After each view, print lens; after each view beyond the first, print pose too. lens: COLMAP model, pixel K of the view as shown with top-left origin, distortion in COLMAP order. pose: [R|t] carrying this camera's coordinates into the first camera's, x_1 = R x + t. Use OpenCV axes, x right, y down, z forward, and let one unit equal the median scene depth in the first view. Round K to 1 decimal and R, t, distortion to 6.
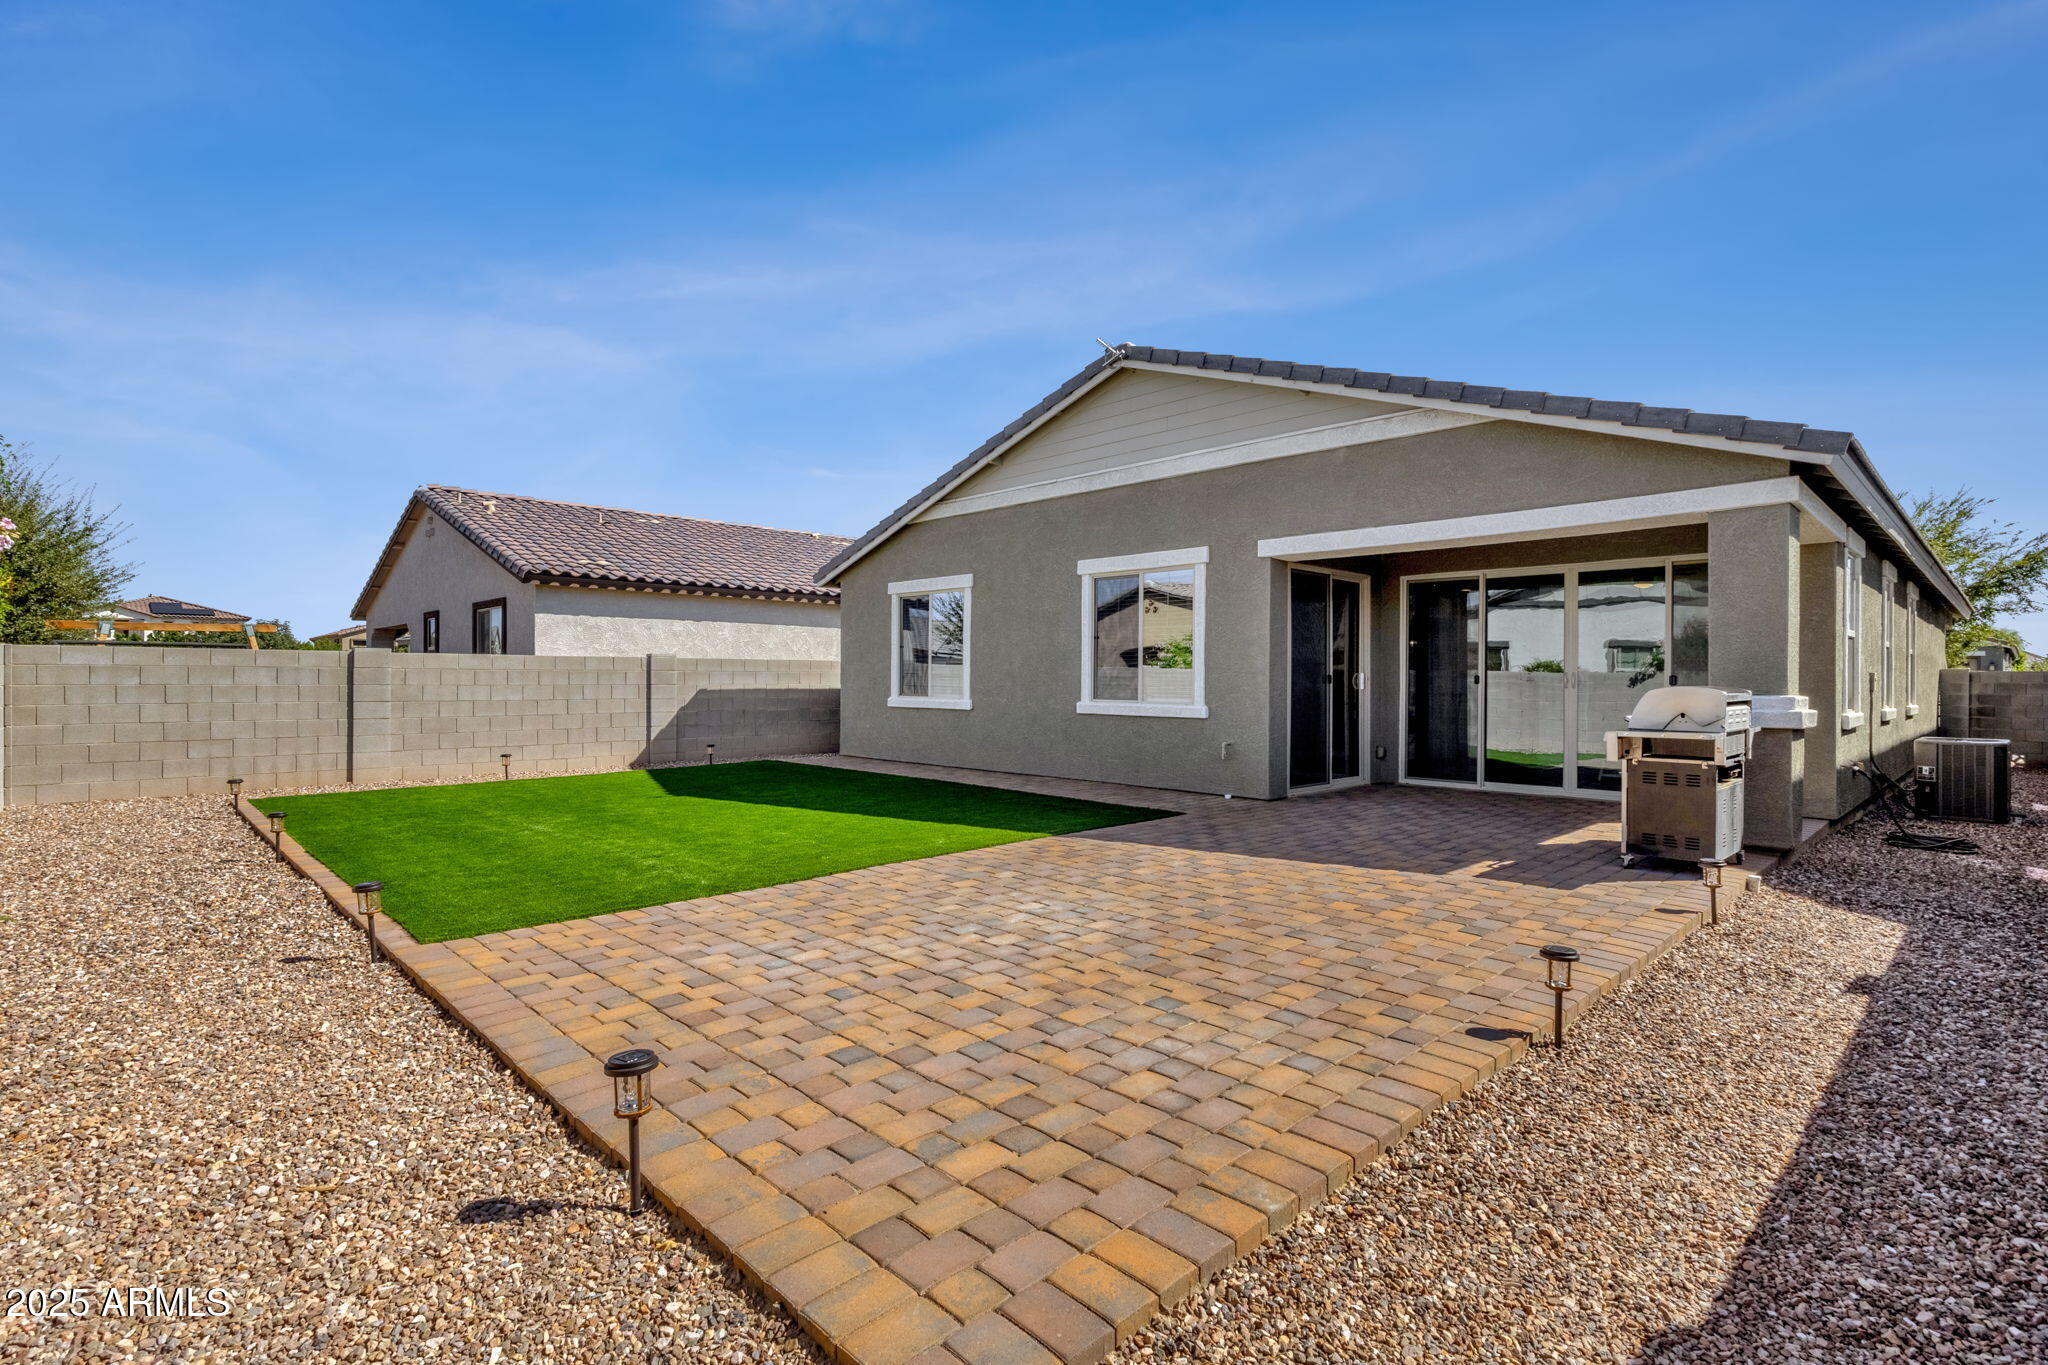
lens RADIAL K [[954.9, 0, 1042.1], [0, 954.9, 679.0], [0, 0, 1]] dist [0.004410, 0.000842]
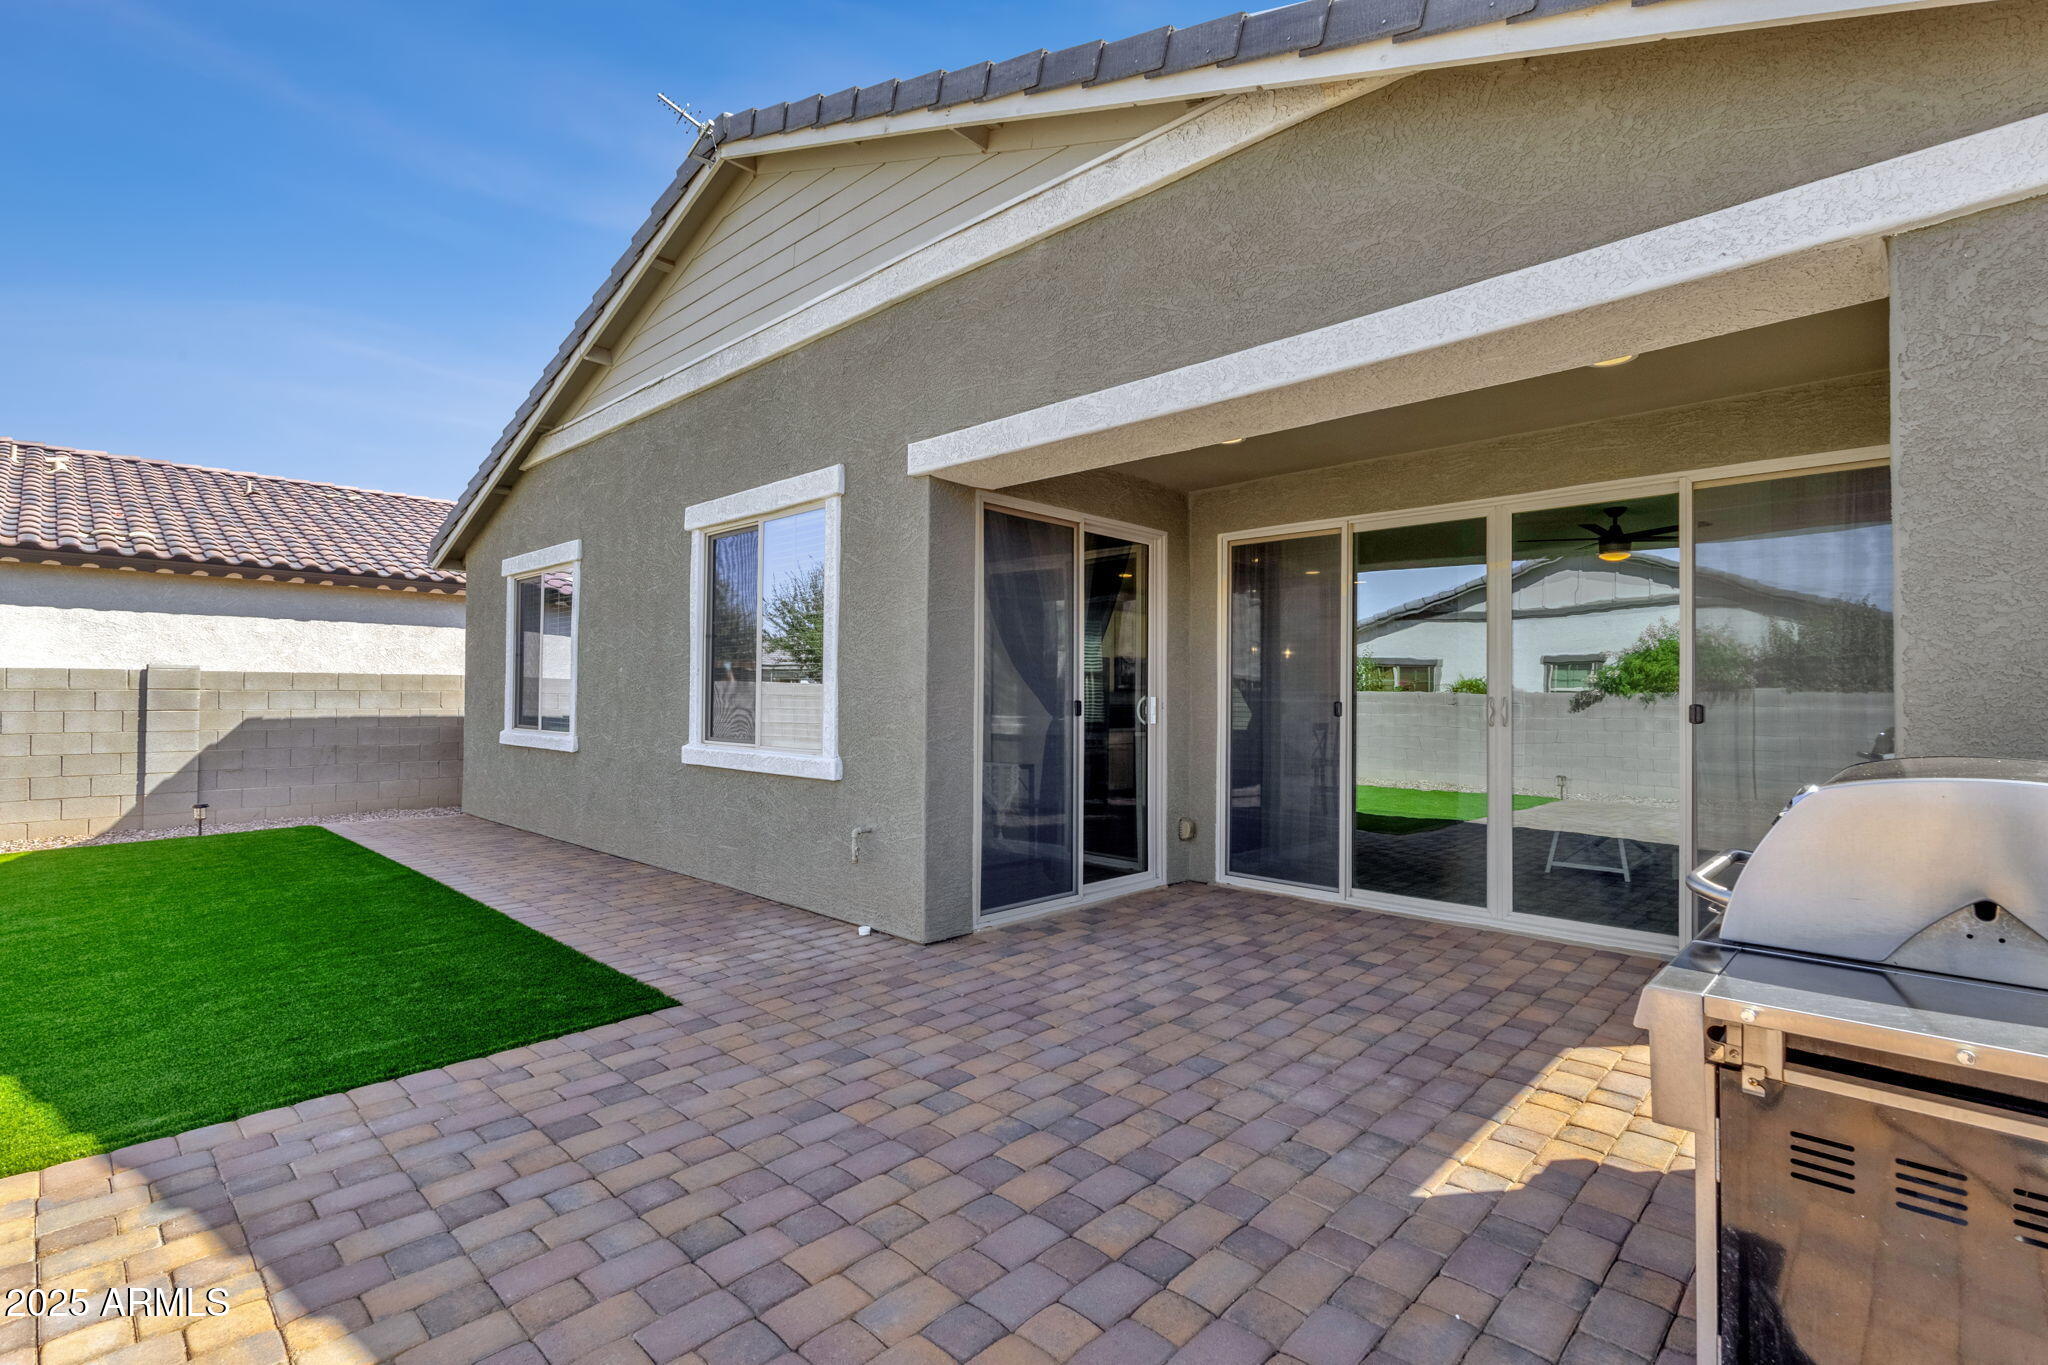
lens RADIAL K [[954.9, 0, 1006.0], [0, 954.9, 684.0], [0, 0, 1]] dist [0.004410, 0.000842]
pose [[0.999677, 0.001866, 0.025355, 0.180412], [-0.001509, 0.999900, -0.014079, -0.004471], [-0.025379, 0.014037, 0.999579, 0.323789]]
